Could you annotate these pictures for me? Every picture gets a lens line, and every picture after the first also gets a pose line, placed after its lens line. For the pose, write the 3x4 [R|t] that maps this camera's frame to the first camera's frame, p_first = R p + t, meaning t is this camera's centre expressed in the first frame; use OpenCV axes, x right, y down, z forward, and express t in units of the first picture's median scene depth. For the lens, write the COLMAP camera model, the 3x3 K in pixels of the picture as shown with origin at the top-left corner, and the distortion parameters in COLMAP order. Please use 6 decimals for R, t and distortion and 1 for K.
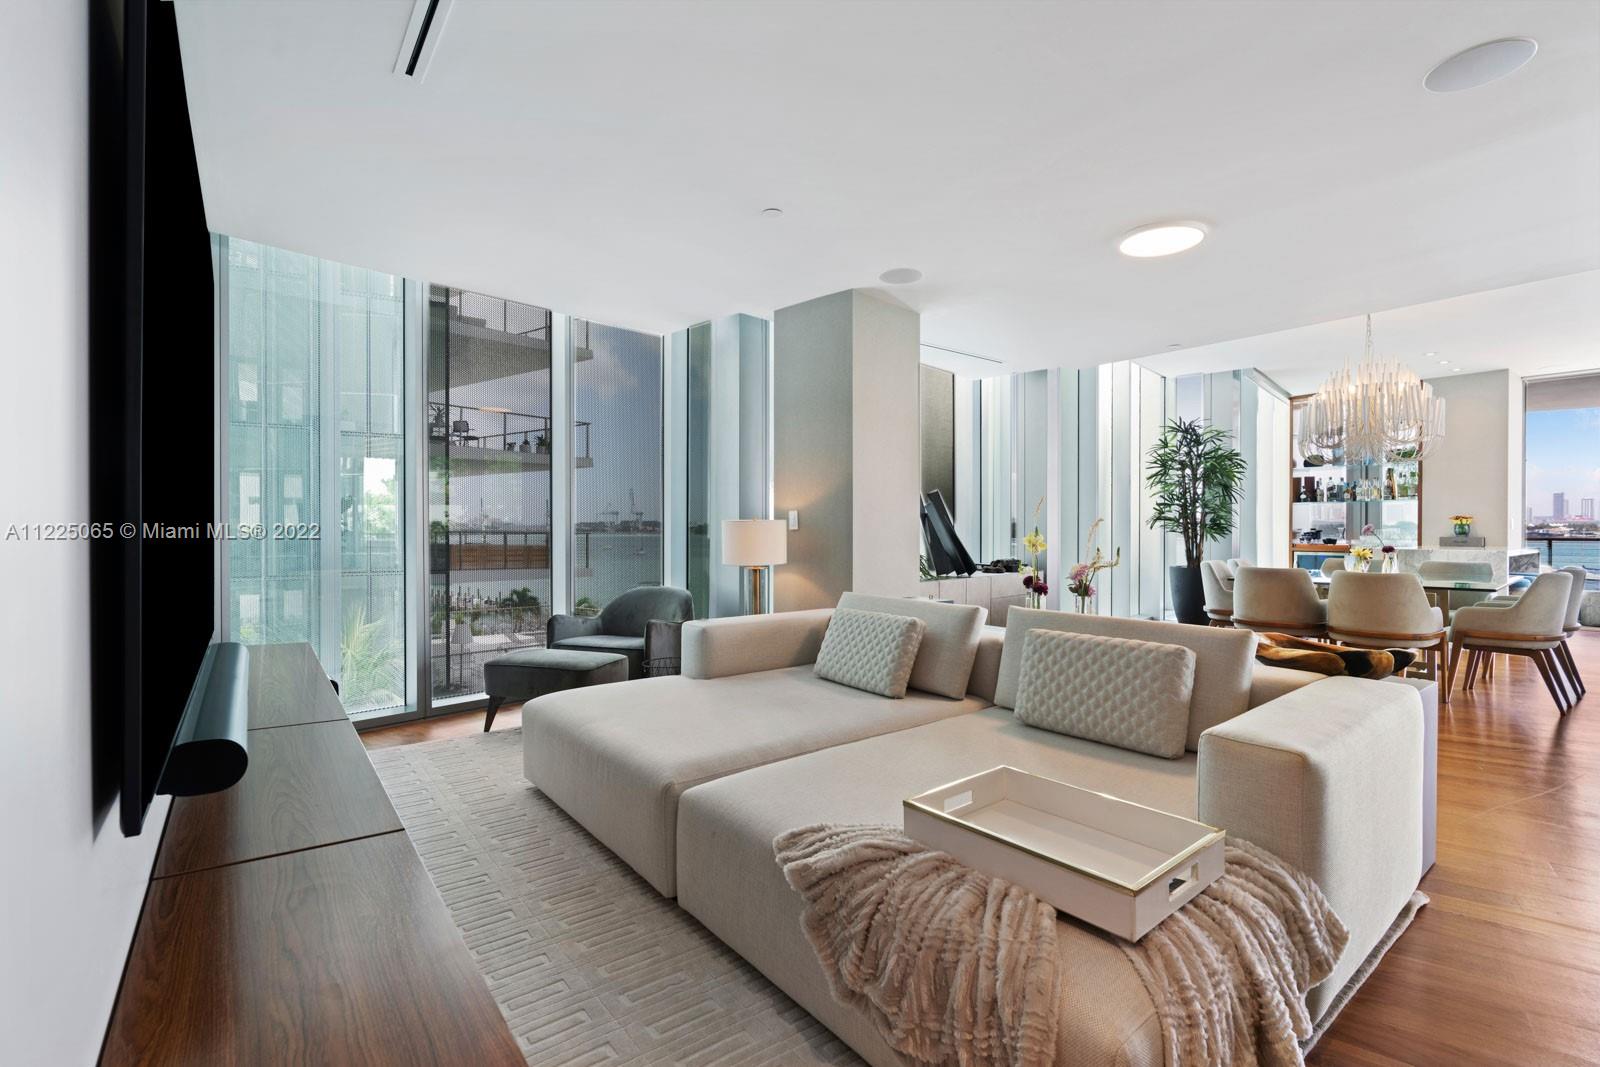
lens RADIAL K [[719.1, 0, 801.3], [0, 719.1, 533.3], [0, 0, 1]] dist [-0.000483, -0.000515]
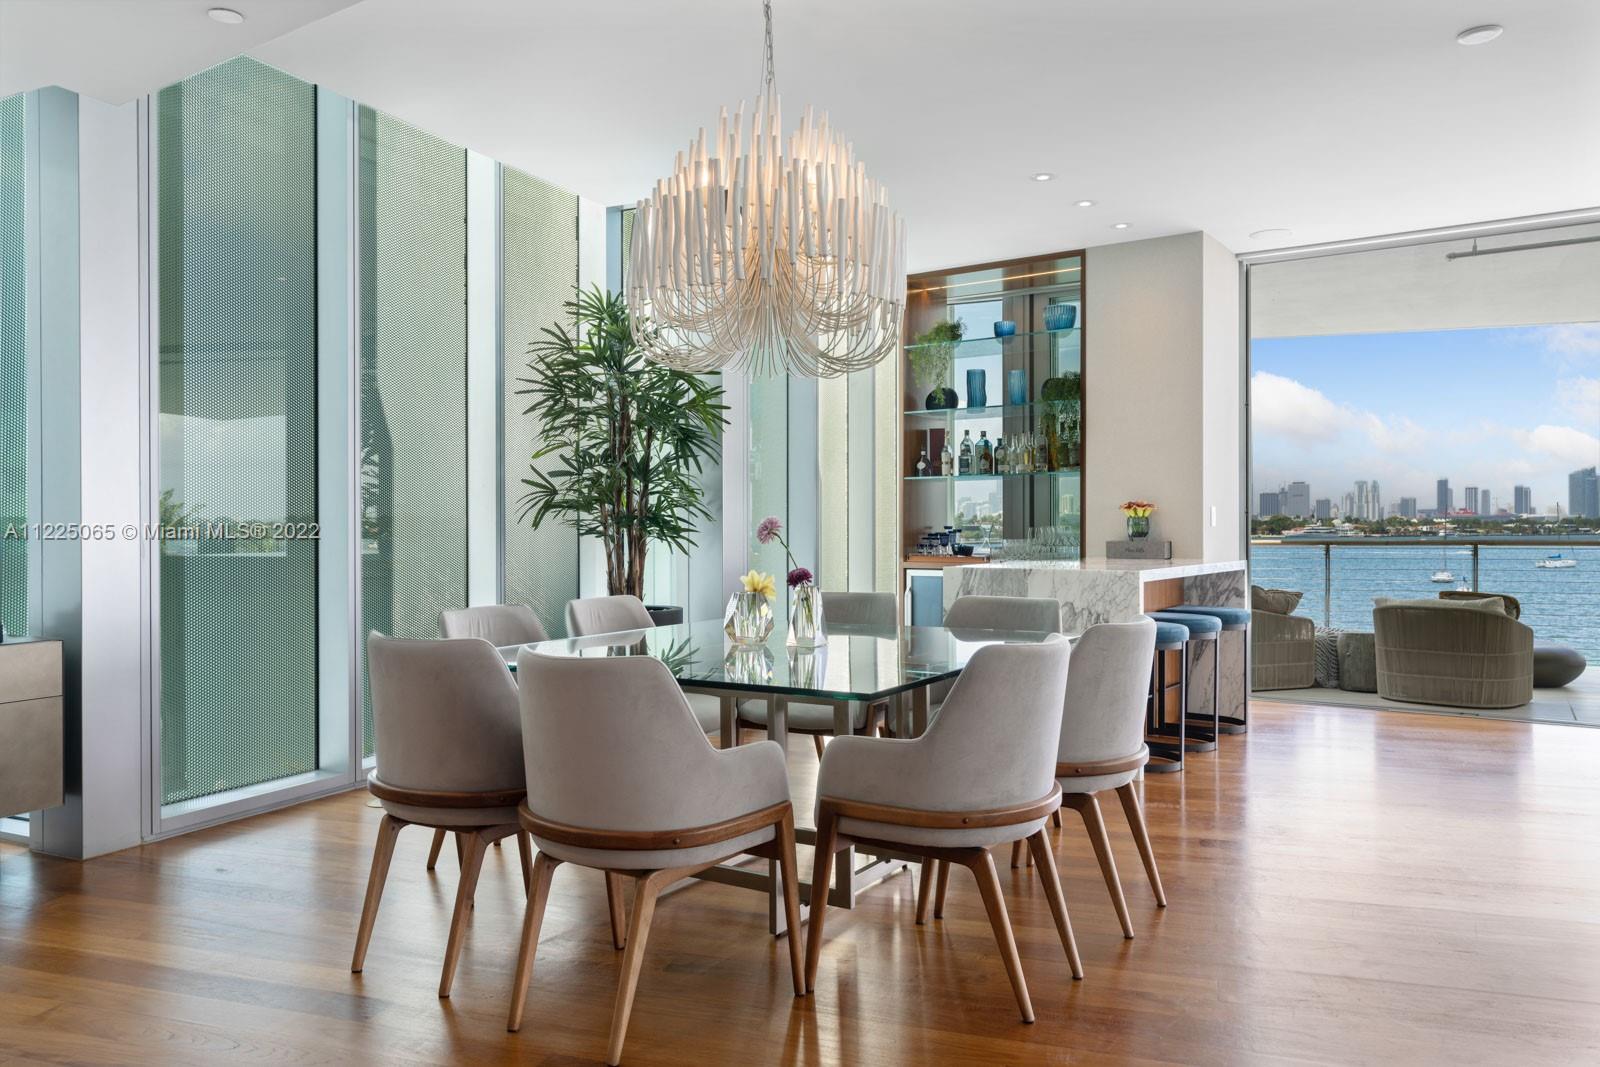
lens RADIAL K [[1180.4, 0, 801.4], [0, 1180.4, 536.5], [0, 0, 1]] dist [-0.007791, -0.000786]
pose [[0.950950, -0.006004, 0.309286, 0.404544], [0.005698, 0.999982, 0.001892, -0.001486], [-0.309292, -0.000037, 0.950967, 0.238858]]
